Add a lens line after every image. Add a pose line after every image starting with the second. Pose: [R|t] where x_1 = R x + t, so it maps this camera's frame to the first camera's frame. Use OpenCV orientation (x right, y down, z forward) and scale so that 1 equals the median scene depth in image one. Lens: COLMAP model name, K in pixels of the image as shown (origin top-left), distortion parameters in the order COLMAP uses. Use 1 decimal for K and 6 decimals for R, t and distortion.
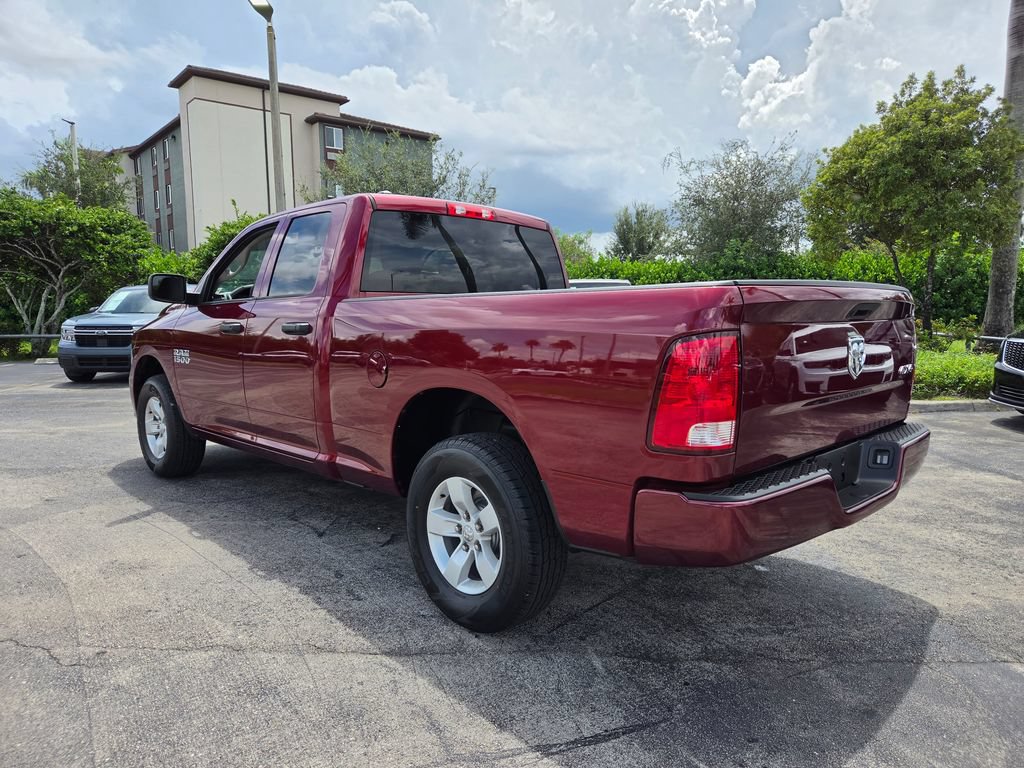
lens RADIAL K [[685.2, 0, 519.4], [0, 685.2, 376.6], [0, 0, 1]] dist [0.063057, -0.053267]
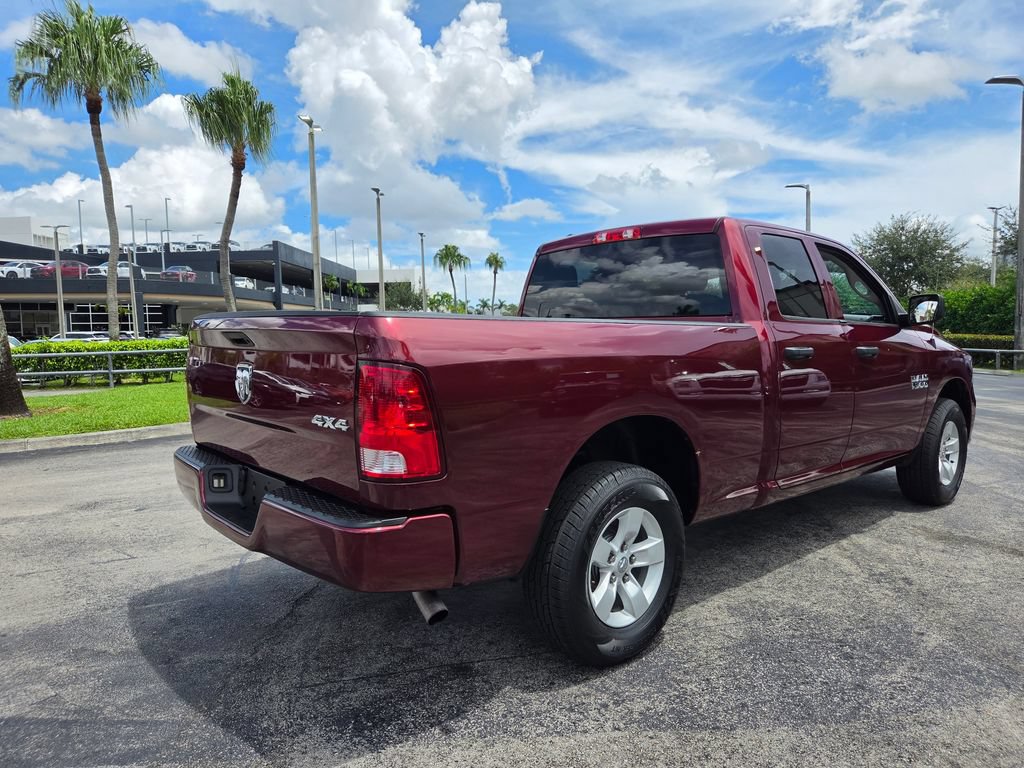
lens RADIAL K [[685.2, 0, 520.0], [0, 685.2, 363.9], [0, 0, 1]] dist [0.063057, -0.053267]
pose [[-0.059451, 0.053344, -0.996805, 1.031755], [-0.092221, 0.994007, 0.058695, -0.108702], [0.993962, 0.095416, -0.054176, 1.010604]]
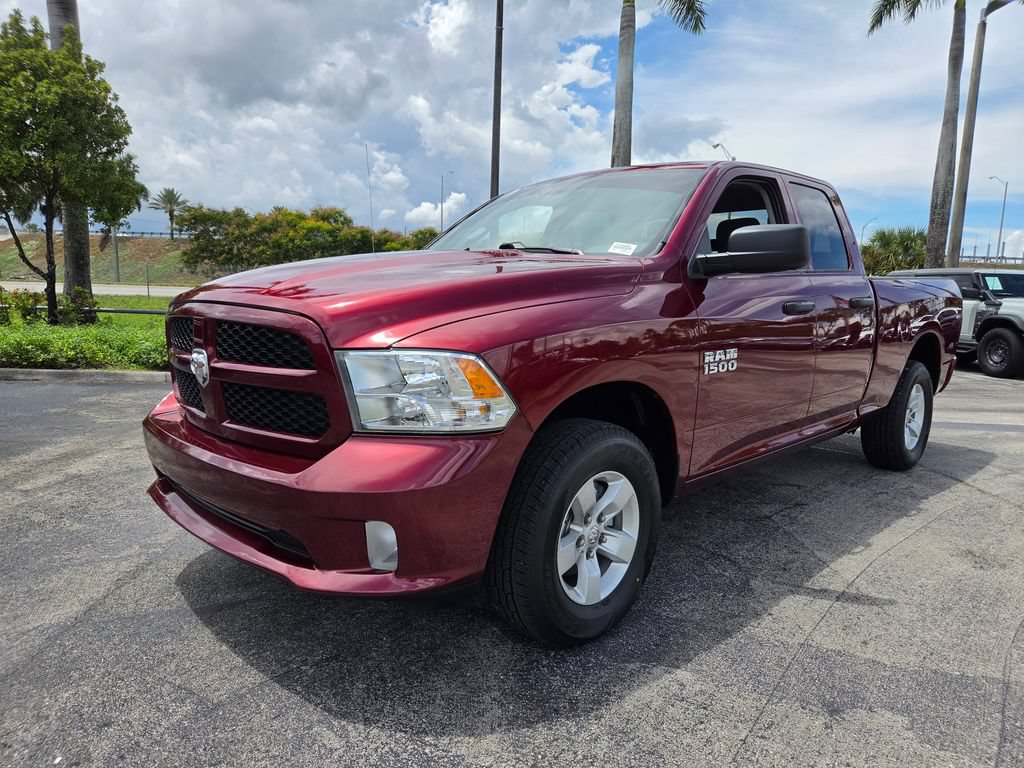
lens RADIAL K [[685.2, 0, 515.6], [0, 685.2, 384.7], [0, 0, 1]] dist [0.063057, -0.053267]
pose [[-0.001727, -0.136935, 0.990578, -1.364161], [0.082753, 0.987163, 0.136607, -0.132862], [-0.996569, 0.082209, 0.009627, 1.483398]]
